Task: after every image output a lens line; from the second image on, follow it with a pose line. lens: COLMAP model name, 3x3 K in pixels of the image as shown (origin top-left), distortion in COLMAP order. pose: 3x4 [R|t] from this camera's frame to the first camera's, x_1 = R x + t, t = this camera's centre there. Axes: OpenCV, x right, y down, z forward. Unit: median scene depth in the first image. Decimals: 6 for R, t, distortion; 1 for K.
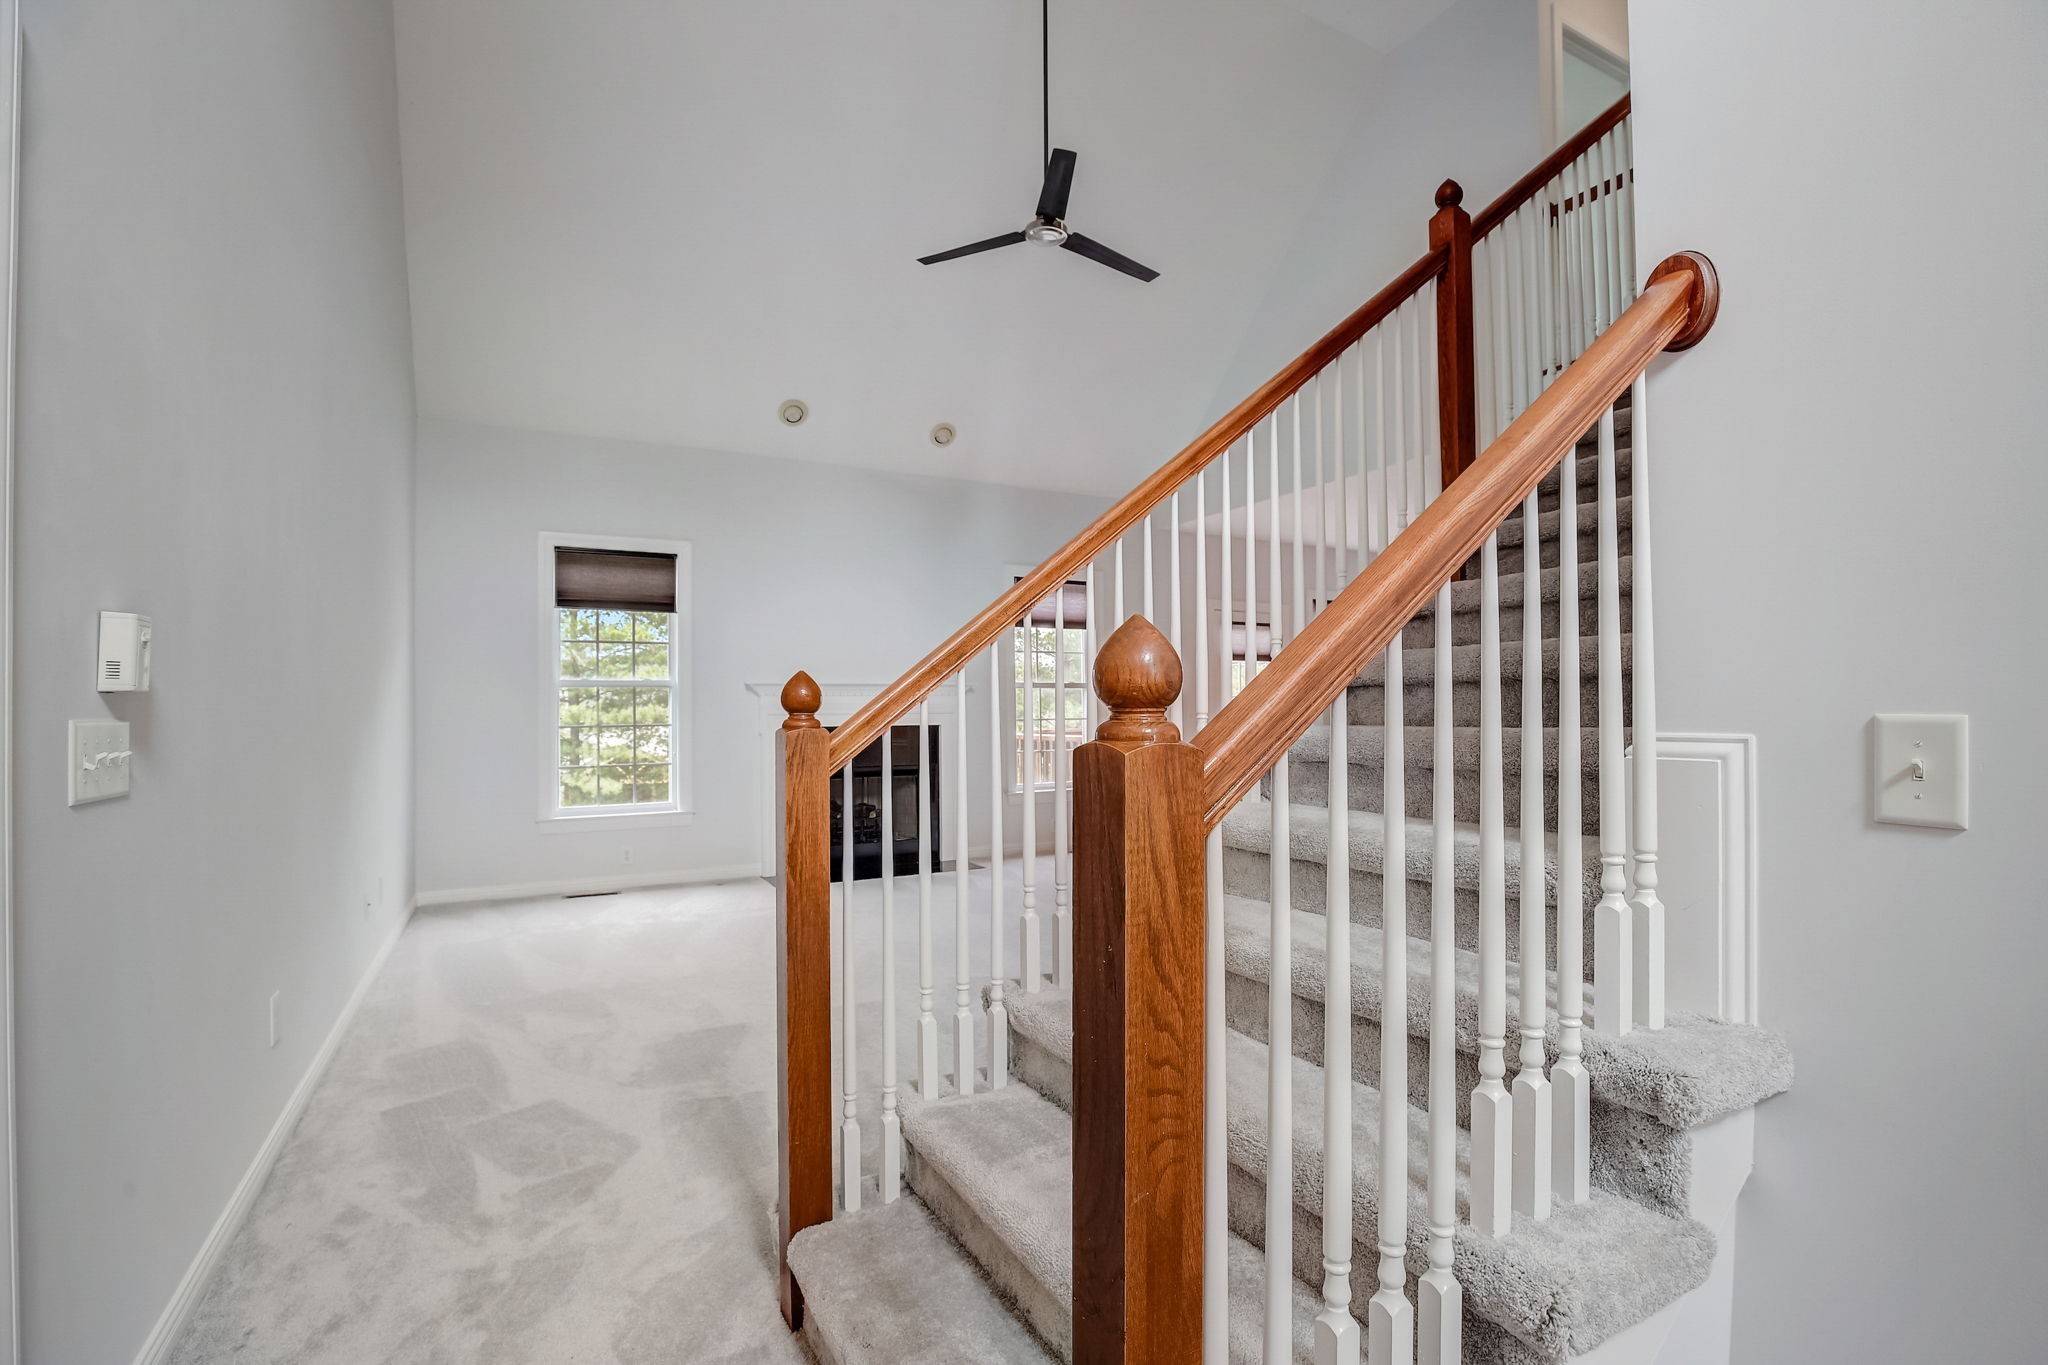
lens RADIAL K [[941.4, 0, 1029.3], [0, 941.4, 696.1], [0, 0, 1]] dist [-0.034634, 0.006018]
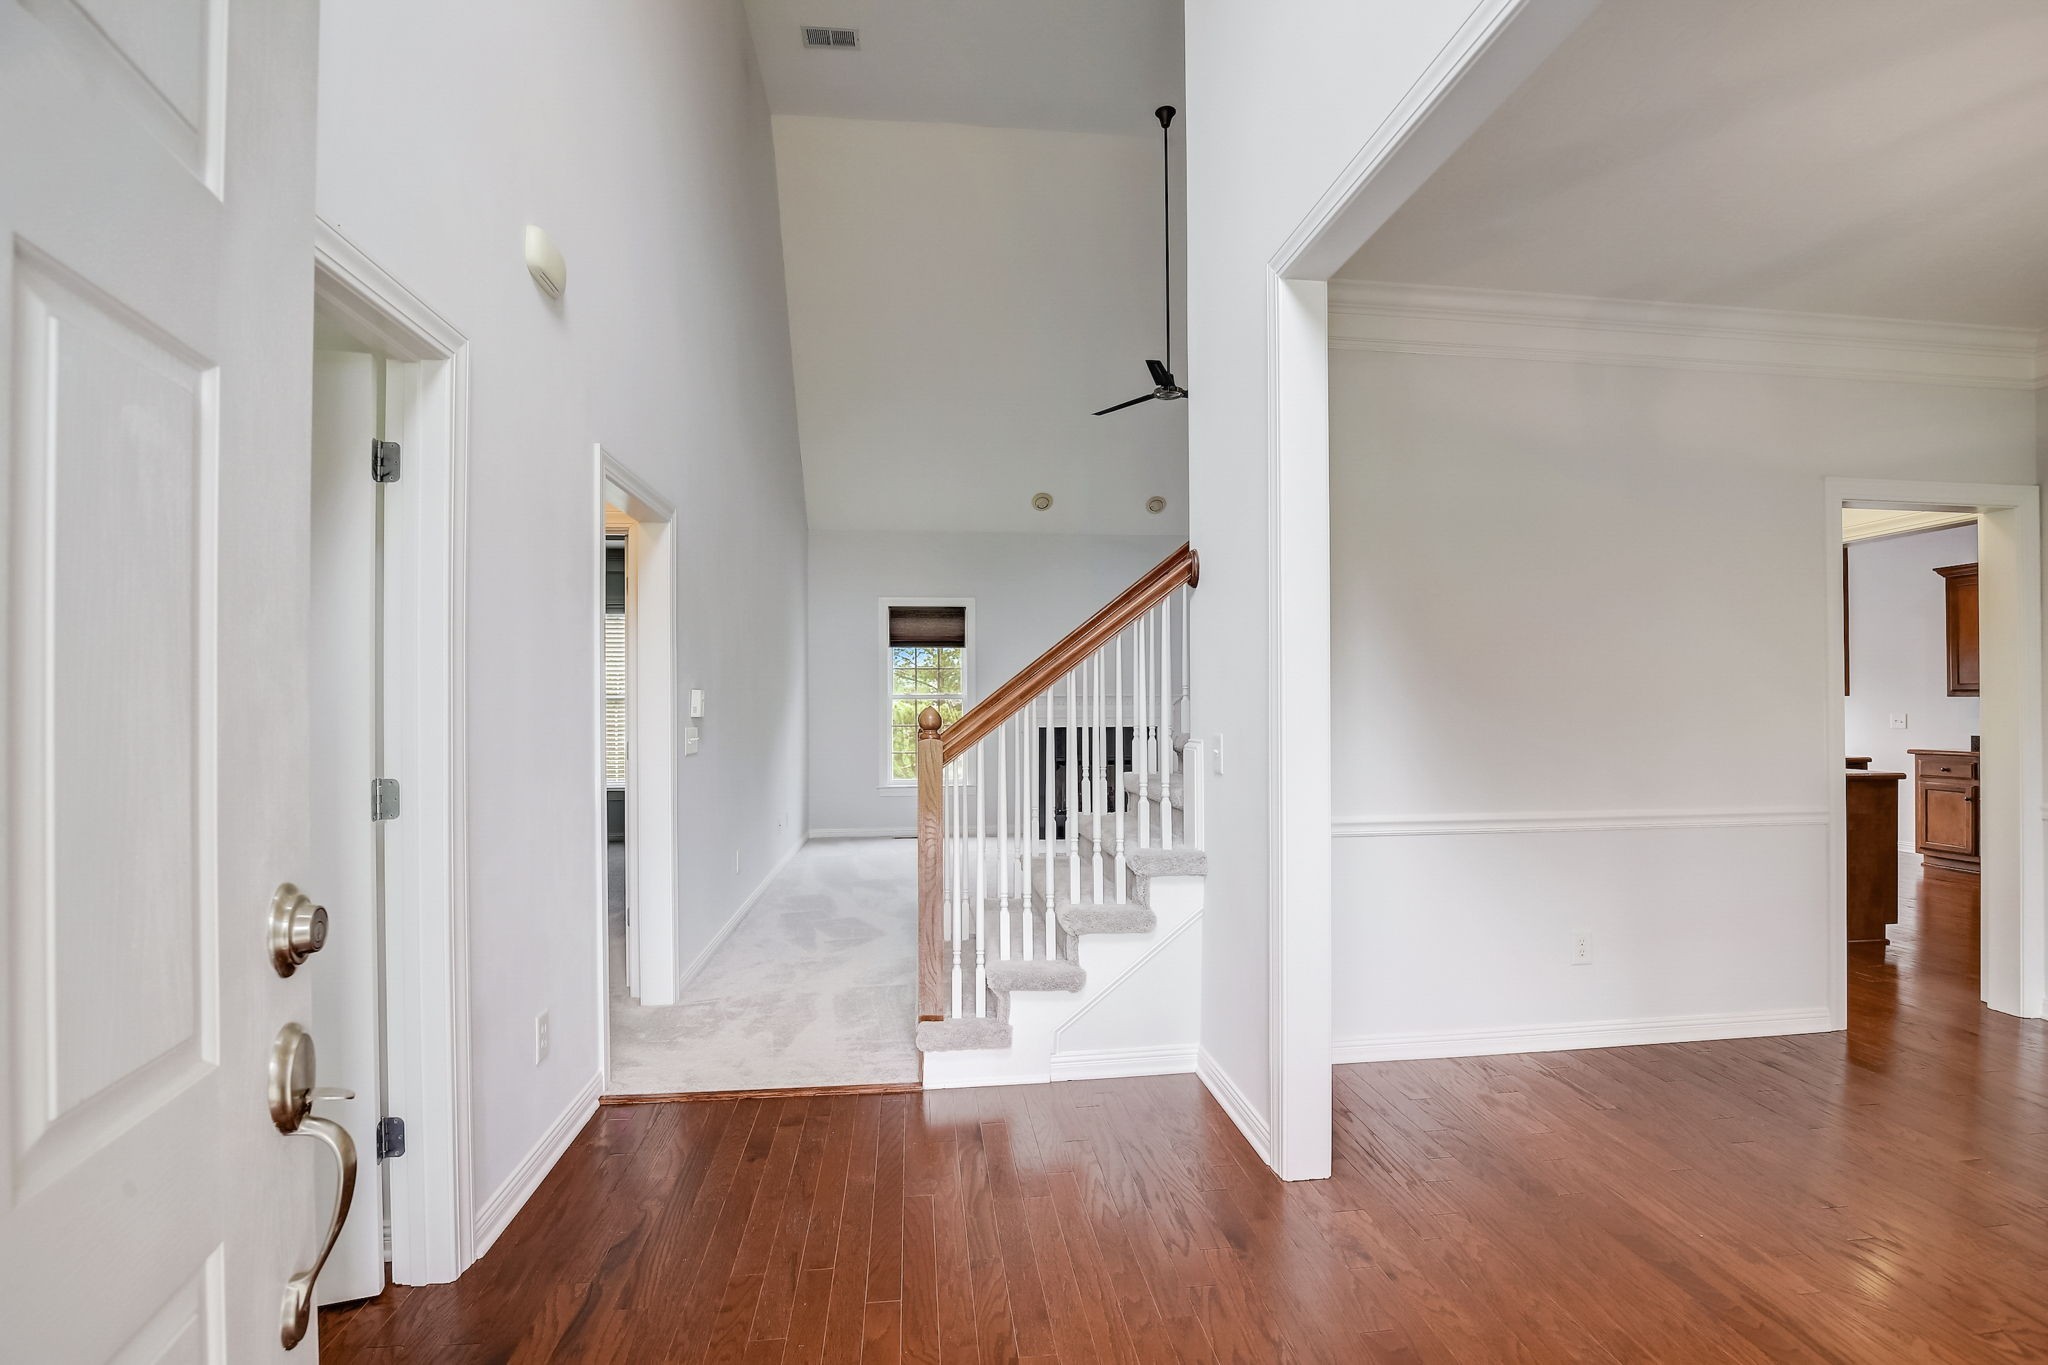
lens RADIAL K [[941.4, 0, 1029.3], [0, 941.4, 696.1], [0, 0, 1]] dist [-0.034634, 0.006018]
pose [[0.930106, -0.004036, -0.367270, 0.287980], [0.005034, 0.999986, 0.001761, -0.019363], [0.367258, -0.003487, 0.930113, -0.366155]]
